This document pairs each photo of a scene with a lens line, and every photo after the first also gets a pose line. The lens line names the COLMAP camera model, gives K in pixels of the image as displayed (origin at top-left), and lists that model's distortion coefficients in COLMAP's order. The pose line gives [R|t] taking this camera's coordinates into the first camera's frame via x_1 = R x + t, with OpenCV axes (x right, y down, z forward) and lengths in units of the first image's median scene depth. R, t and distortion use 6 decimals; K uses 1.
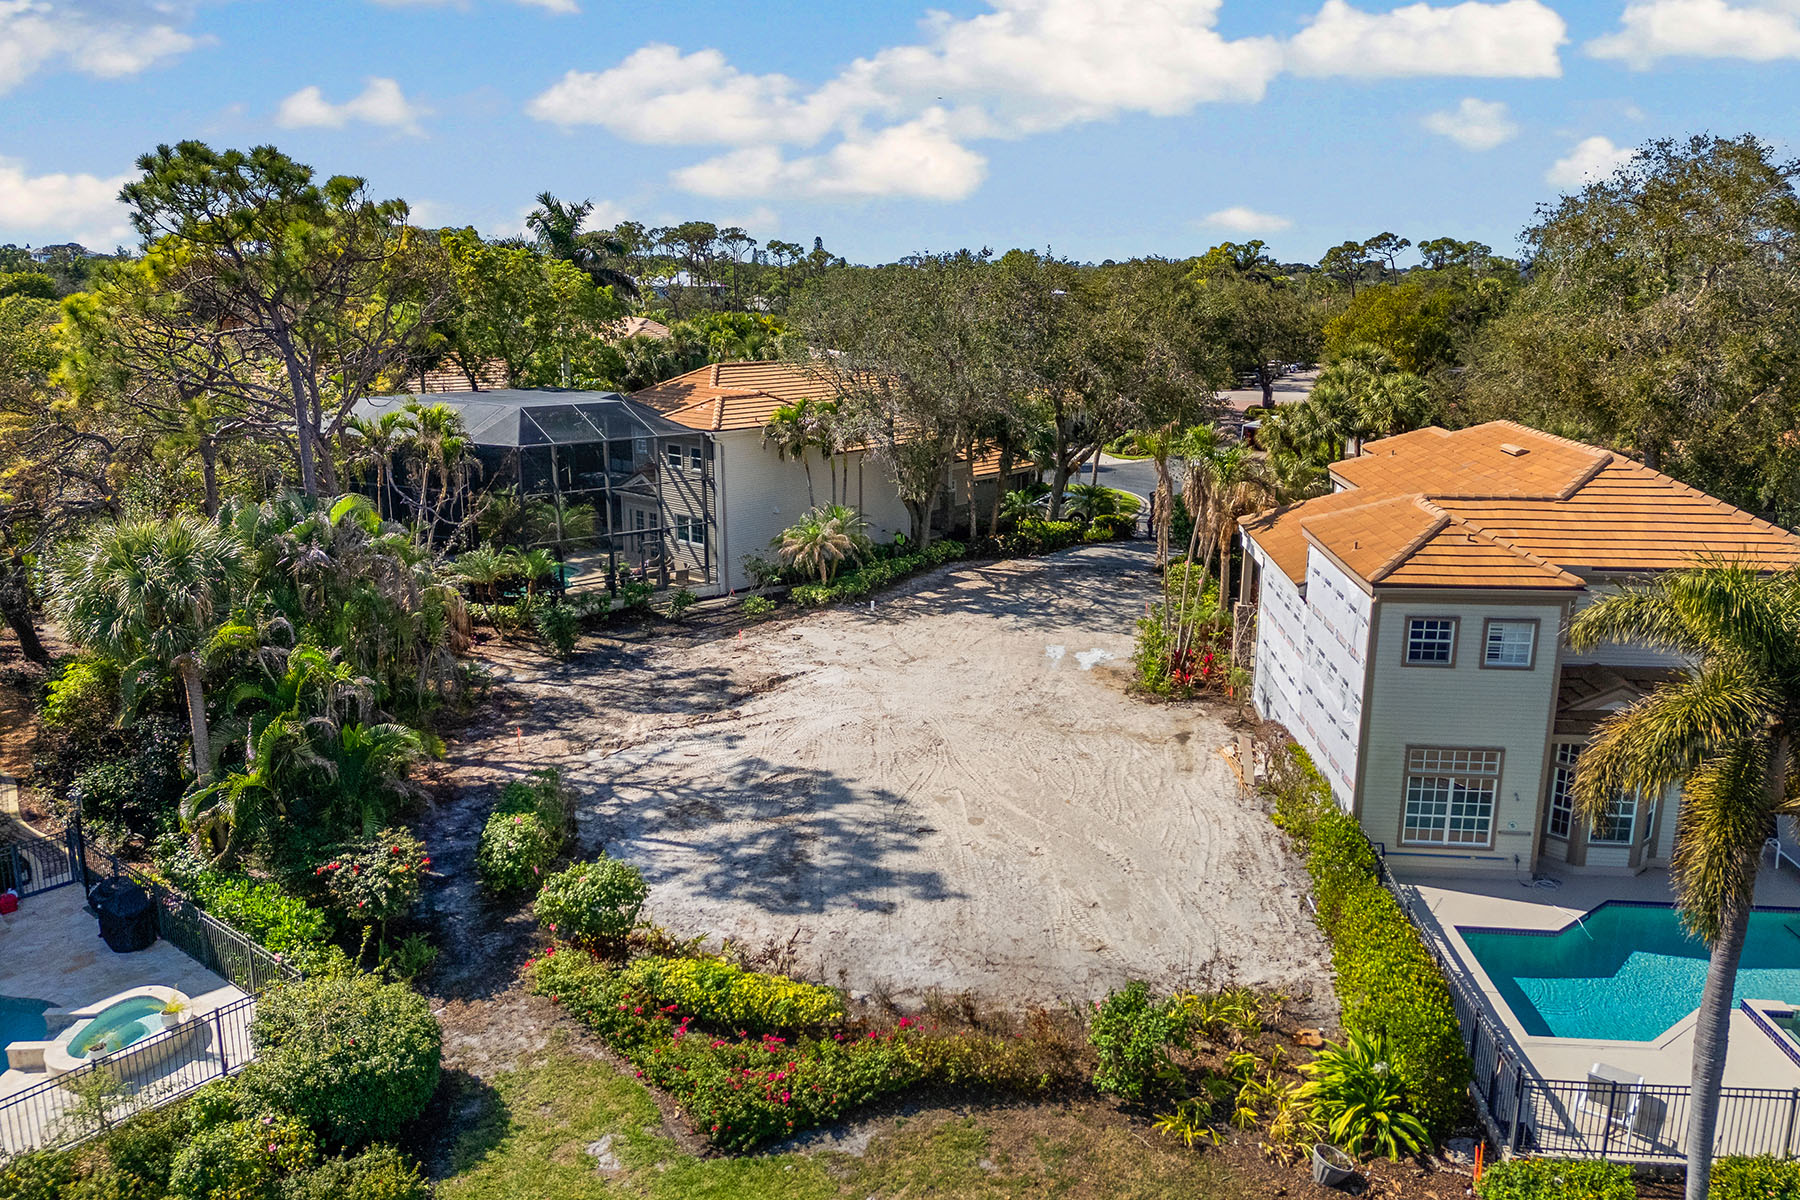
lens RADIAL K [[1297.6, 0, 905.9], [0, 1297.6, 603.3], [0, 0, 1]] dist [0.039829, -0.010315]
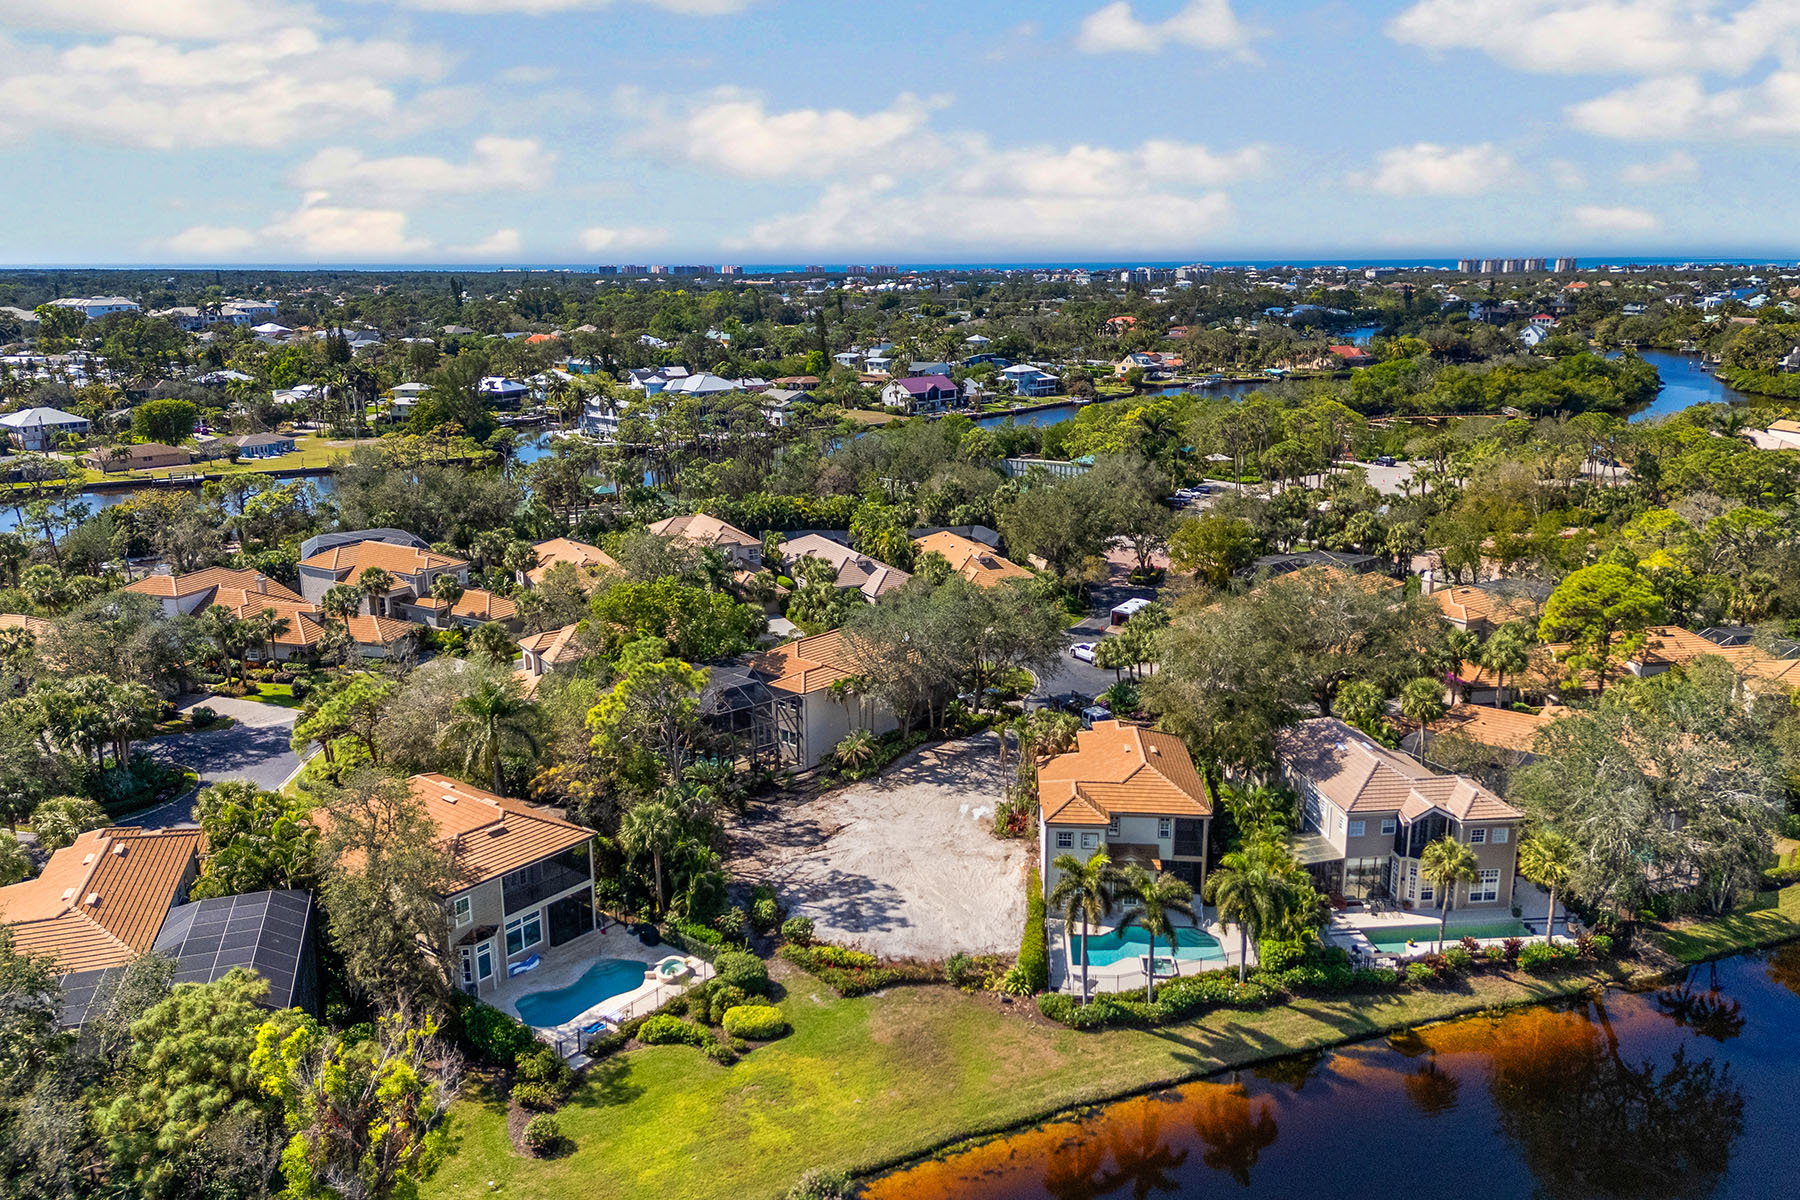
lens RADIAL K [[1297.6, 0, 907.6], [0, 1297.6, 596.3], [0, 0, 1]] dist [0.039829, -0.010315]
pose [[0.999948, -0.009668, 0.003359, 0.021089], [0.009685, 0.999940, -0.005098, -0.411588], [-0.003309, 0.005130, 0.999981, -1.588247]]
